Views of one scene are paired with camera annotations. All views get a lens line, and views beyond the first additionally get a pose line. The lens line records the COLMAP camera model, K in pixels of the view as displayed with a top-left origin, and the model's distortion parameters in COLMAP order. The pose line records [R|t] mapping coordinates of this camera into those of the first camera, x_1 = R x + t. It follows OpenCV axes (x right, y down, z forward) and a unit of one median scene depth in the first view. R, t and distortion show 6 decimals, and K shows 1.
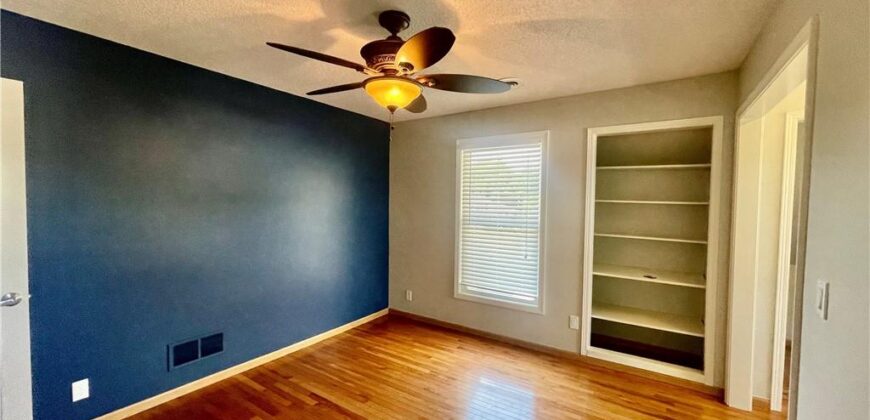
lens RADIAL K [[354.9, 0, 435.0], [0, 354.9, 210.0], [0, 0, 1]] dist [-0.000446, -0.000039]
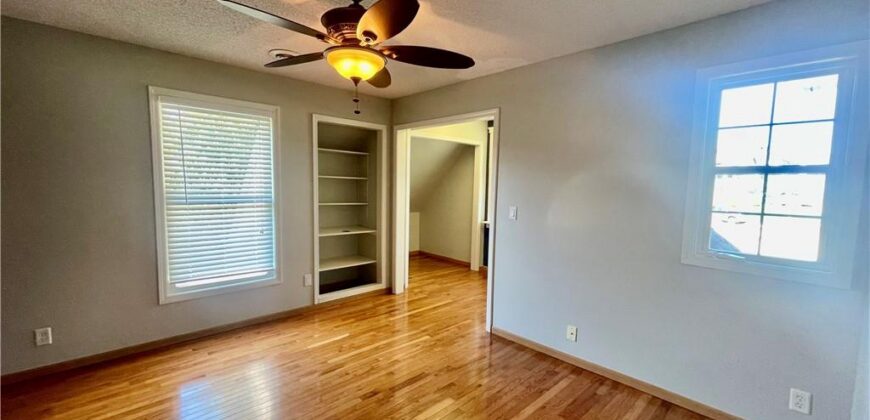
lens RADIAL K [[350.6, 0, 428.9], [0, 350.6, 213.8], [0, 0, 1]] dist [0.001299, 0.000097]
pose [[0.219457, -0.091998, 0.971275, -0.612395], [0.007478, 0.995673, 0.092620, -0.005375], [-0.975594, -0.013063, 0.219195, 0.353869]]
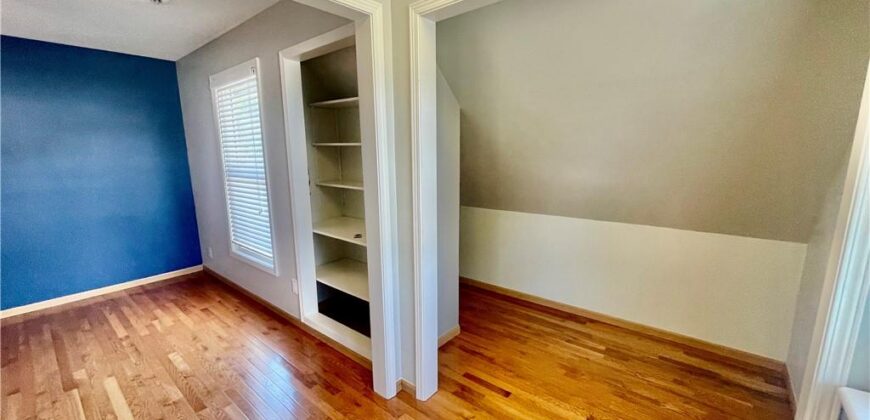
lens RADIAL K [[354.9, 0, 435.0], [0, 354.9, 210.0], [0, 0, 1]] dist [-0.000446, -0.000039]
pose [[0.993783, -0.011163, -0.110776, 0.819165], [0.026481, 0.990107, 0.137792, 0.020300], [0.108142, -0.139869, 0.984247, 0.200027]]
